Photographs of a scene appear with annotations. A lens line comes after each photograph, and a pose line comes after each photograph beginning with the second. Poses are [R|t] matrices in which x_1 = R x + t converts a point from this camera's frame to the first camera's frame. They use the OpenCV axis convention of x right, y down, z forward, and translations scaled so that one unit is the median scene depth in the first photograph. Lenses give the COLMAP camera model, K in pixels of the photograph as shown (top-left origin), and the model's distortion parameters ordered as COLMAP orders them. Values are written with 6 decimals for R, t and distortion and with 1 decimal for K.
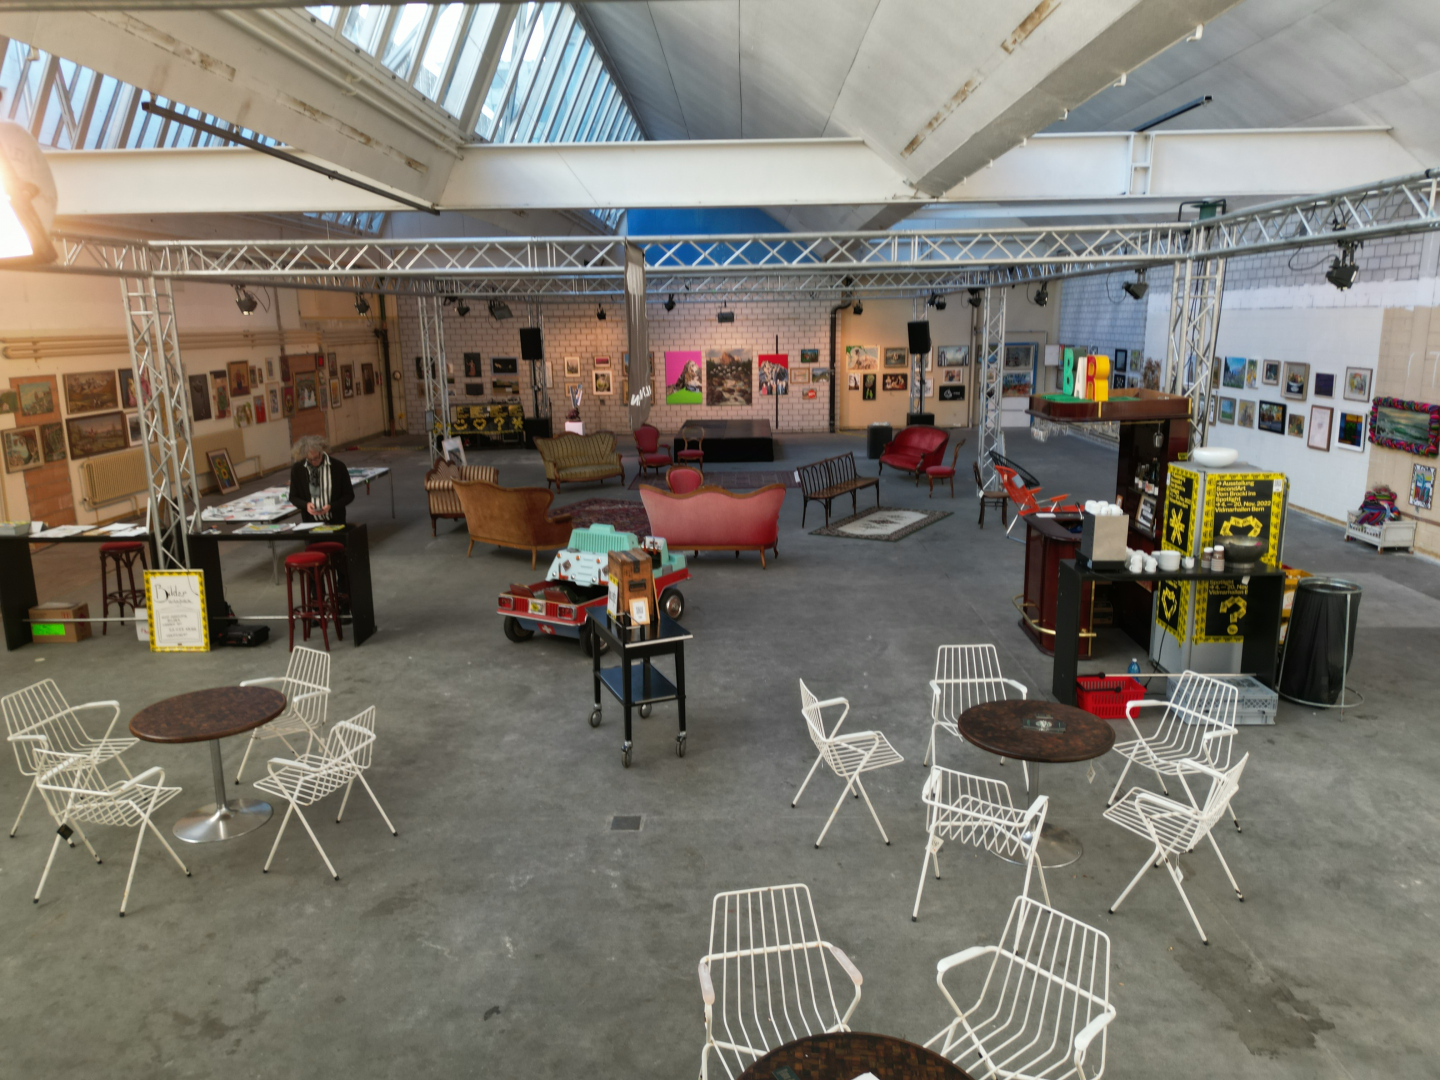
lens RADIAL K [[1033.9, 0, 718.4], [0, 1033.9, 540.4], [0, 0, 1]] dist [0.075705, -0.073350]
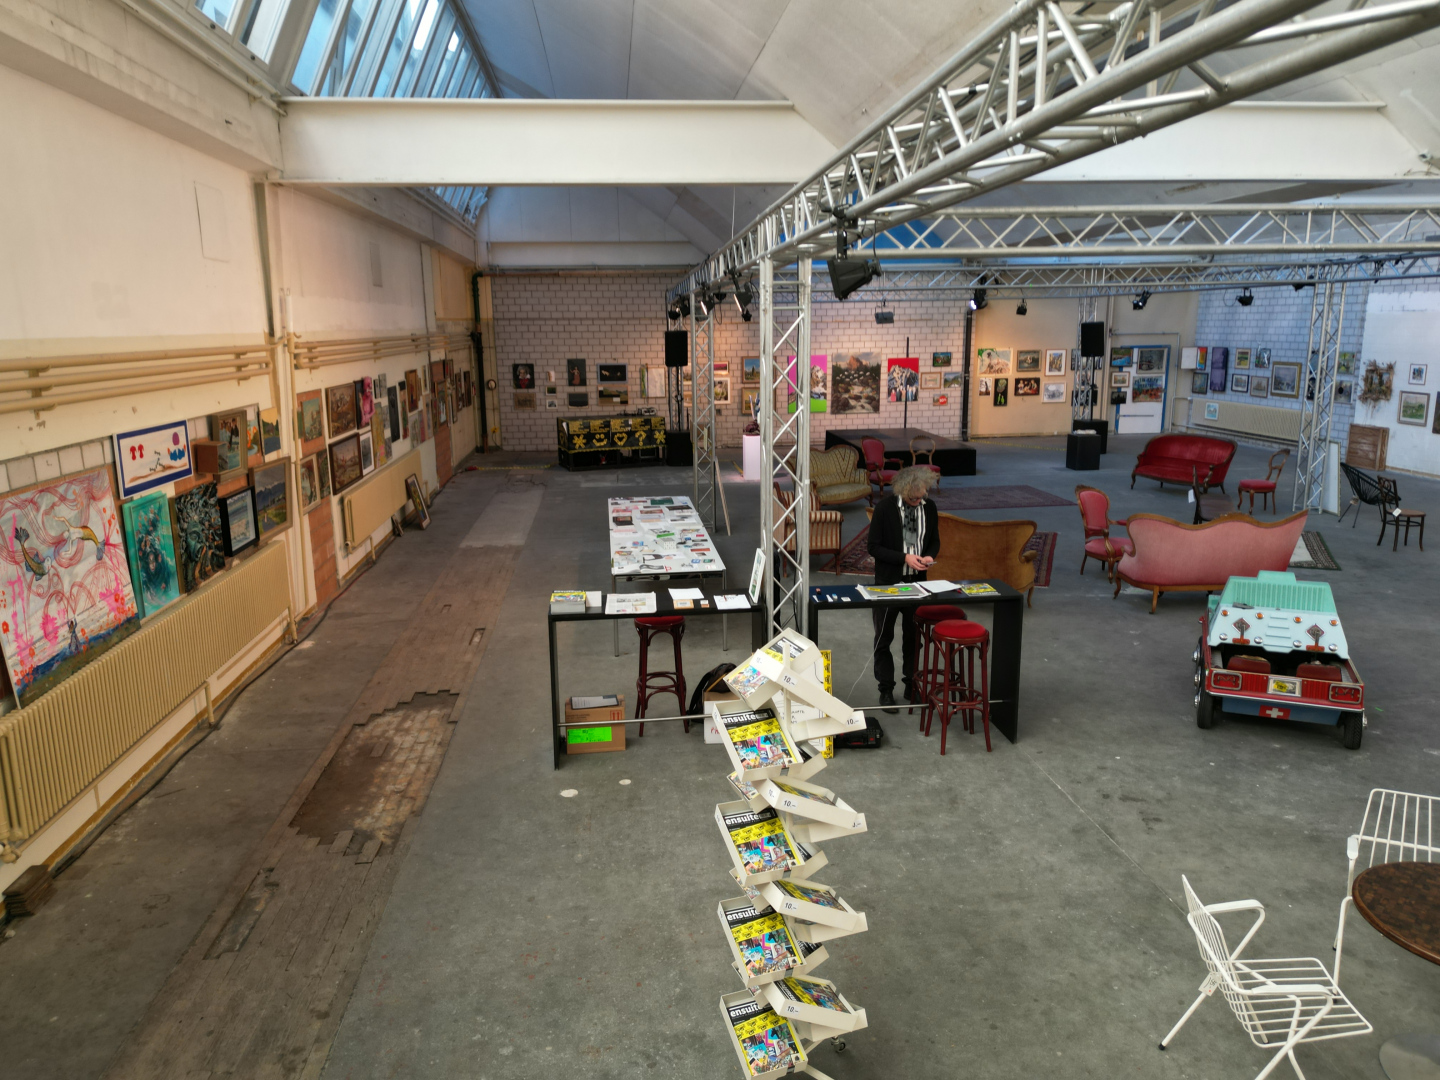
lens RADIAL K [[1033.9, 0, 720.5], [0, 1033.9, 543.4], [0, 0, 1]] dist [0.075705, -0.073350]
pose [[0.991425, -0.026297, 0.128003, -0.265747], [0.026485, 0.999649, 0.000232, -0.020307], [-0.127964, 0.003160, 0.991774, 0.109582]]
